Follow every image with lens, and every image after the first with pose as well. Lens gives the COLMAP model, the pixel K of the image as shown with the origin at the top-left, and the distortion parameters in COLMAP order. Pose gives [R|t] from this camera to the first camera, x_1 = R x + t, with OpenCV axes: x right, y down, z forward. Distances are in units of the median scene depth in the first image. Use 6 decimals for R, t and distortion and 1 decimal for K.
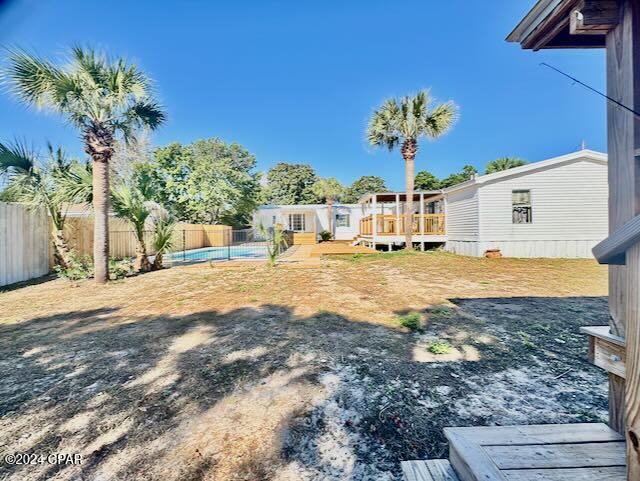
lens RADIAL K [[262.1, 0, 301.3], [0, 262.1, 232.6], [0, 0, 1]] dist [0.000066, 0.000083]
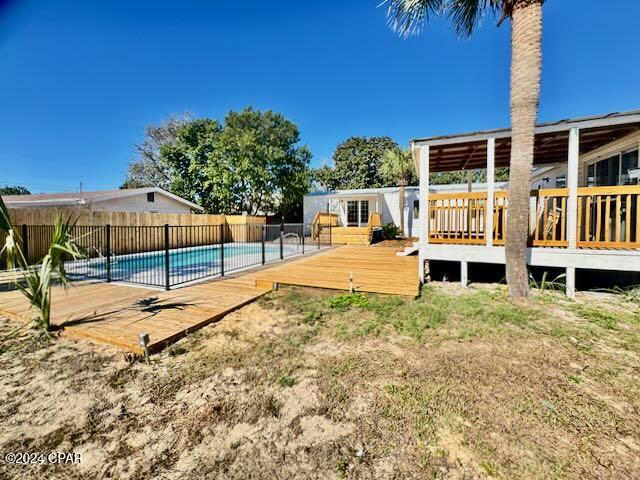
lens RADIAL K [[262.1, 0, 301.3], [0, 262.1, 232.1], [0, 0, 1]] dist [0.000066, 0.000083]
pose [[0.928682, 0.026709, -0.369914, 0.155298], [-0.012129, 0.999057, 0.041685, -0.012405], [0.370678, -0.034225, 0.928130, 0.327513]]
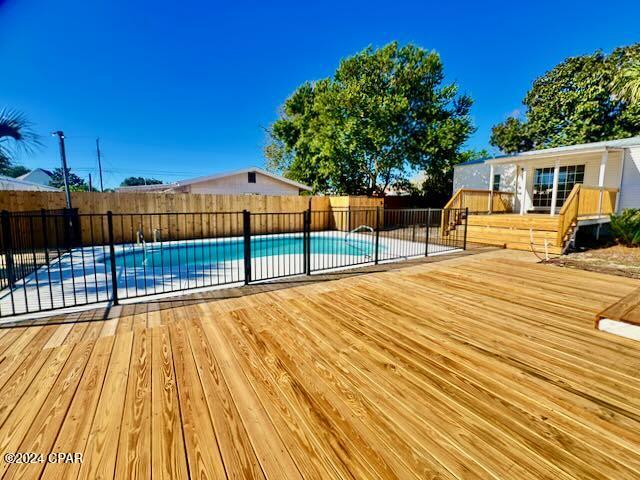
lens RADIAL K [[261.5, 0, 311.6], [0, 261.5, 233.4], [0, 0, 1]] dist [0.000222, -0.000009]
pose [[0.559225, 0.109719, -0.821724, 0.159959], [-0.010127, 0.992033, 0.125568, -0.017389], [0.828954, -0.061899, 0.555881, 0.597020]]
